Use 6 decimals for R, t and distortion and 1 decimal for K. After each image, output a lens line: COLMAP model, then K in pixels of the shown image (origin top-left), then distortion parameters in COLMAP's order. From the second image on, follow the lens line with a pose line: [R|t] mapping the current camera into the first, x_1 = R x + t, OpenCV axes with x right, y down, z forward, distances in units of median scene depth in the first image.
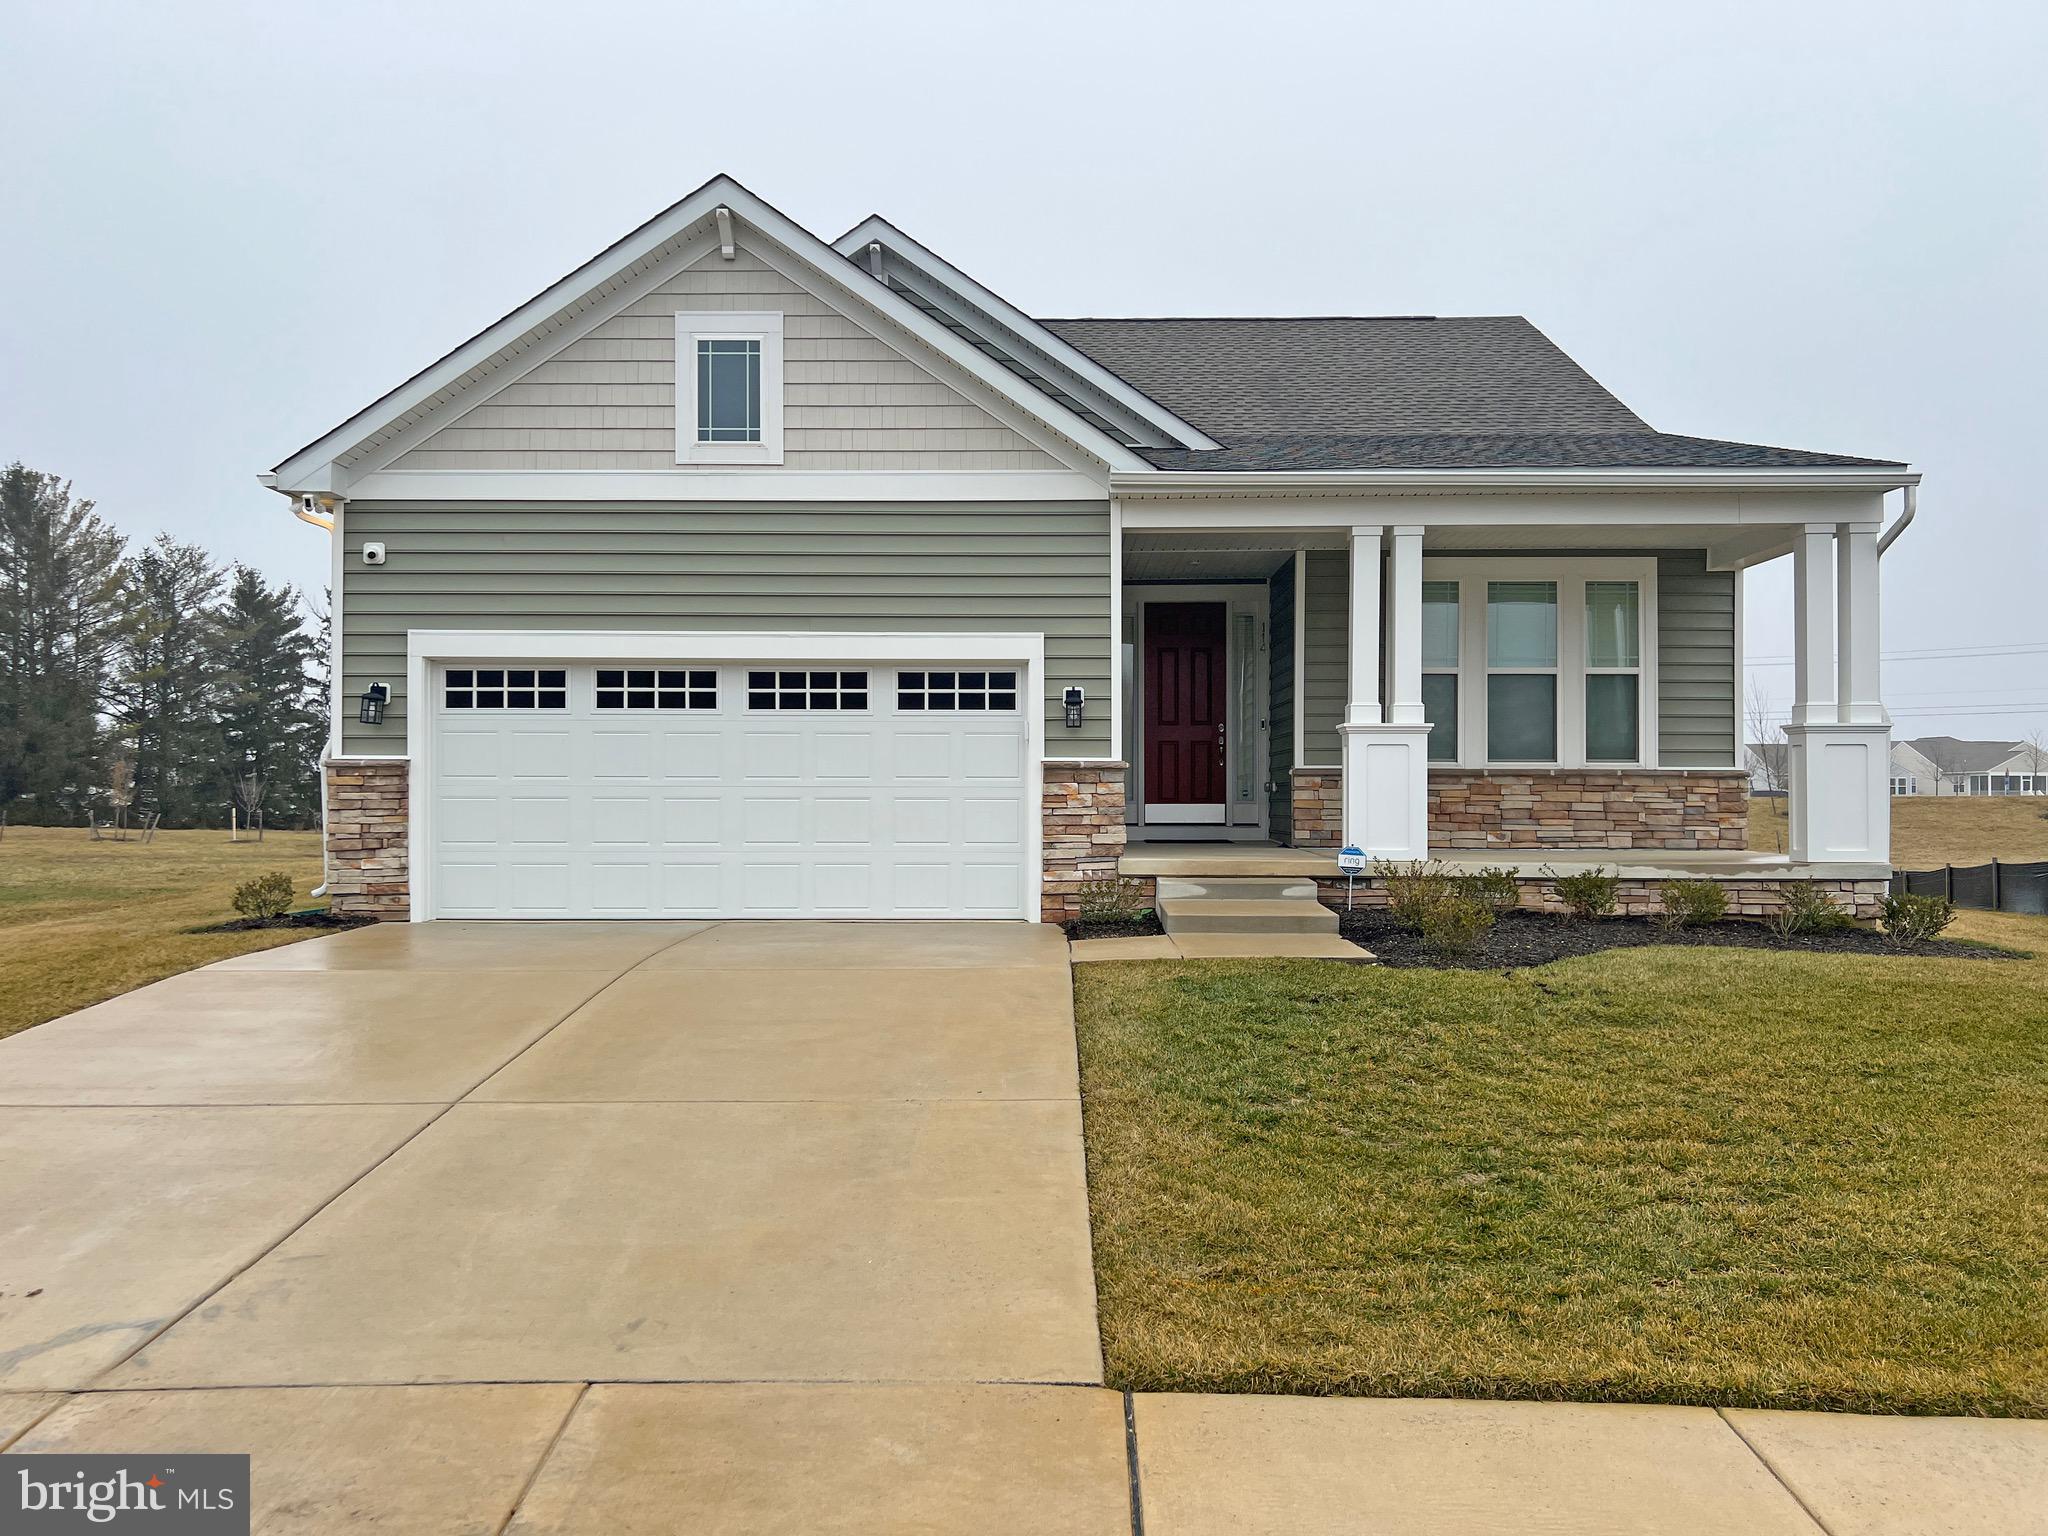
lens RADIAL K [[1548.2, 0, 1036.1], [0, 1548.2, 761.1], [0, 0, 1]] dist [0.121610, -0.194091]
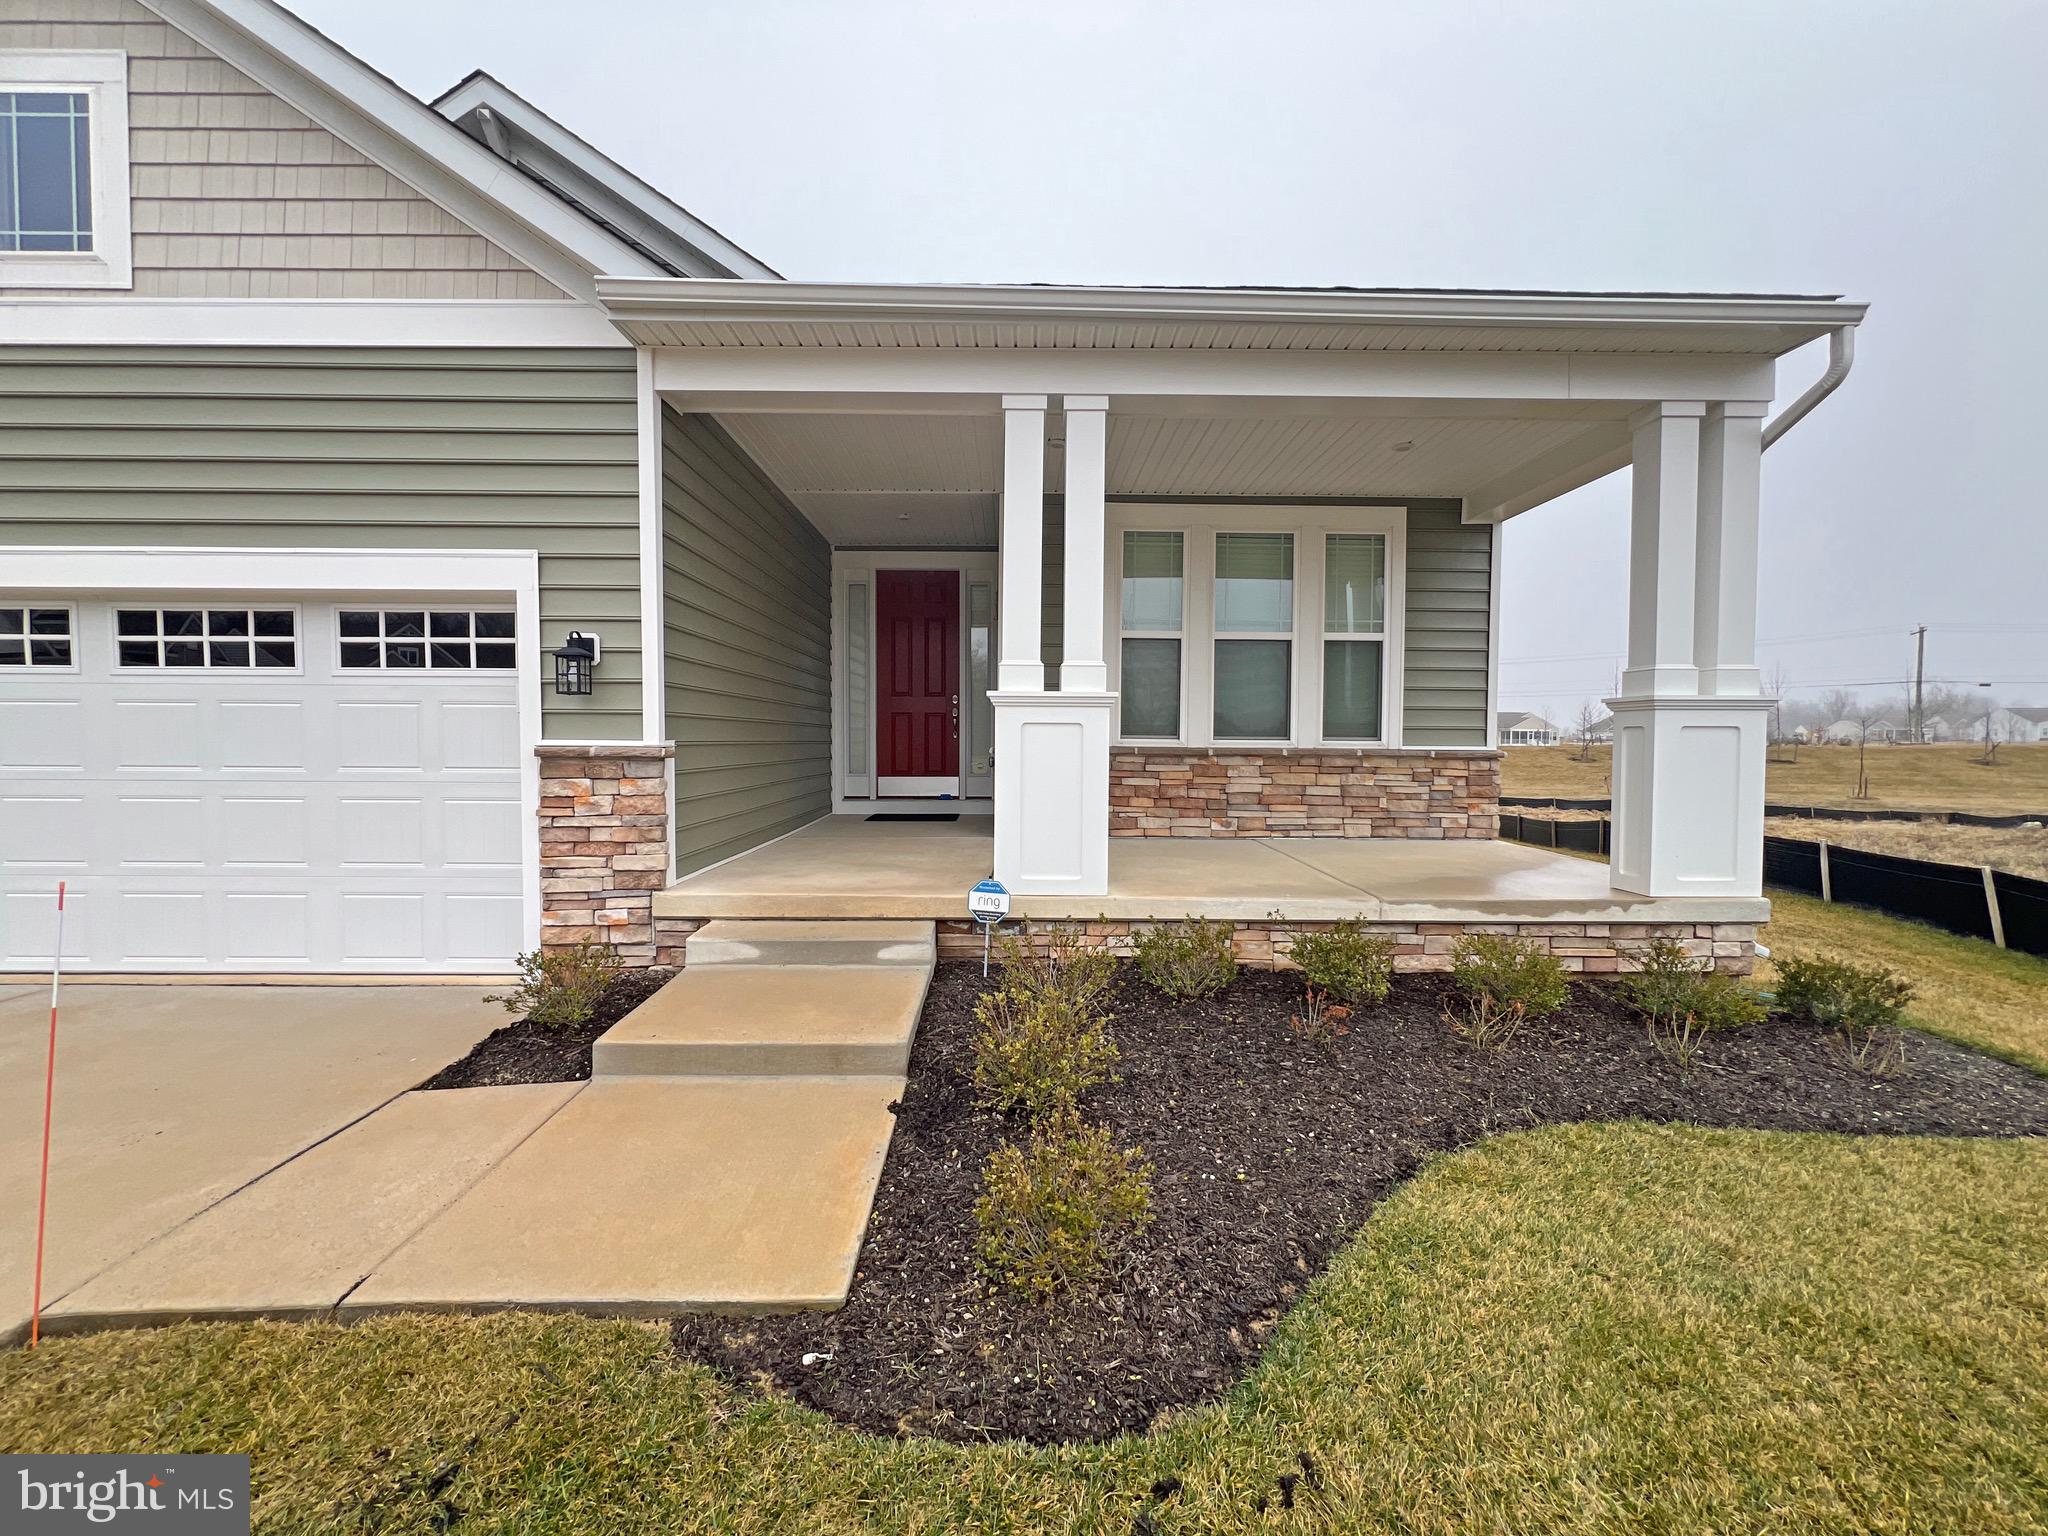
lens RADIAL K [[819.3, 0, 1019.4], [0, 819.3, 763.1], [0, 0, 1]] dist [-0.000764, -0.000124]
pose [[0.999849, 0.004100, 0.016883, 0.199020], [-0.004989, 0.998584, 0.052958, -0.011723], [-0.016642, -0.053034, 0.998454, 0.624975]]
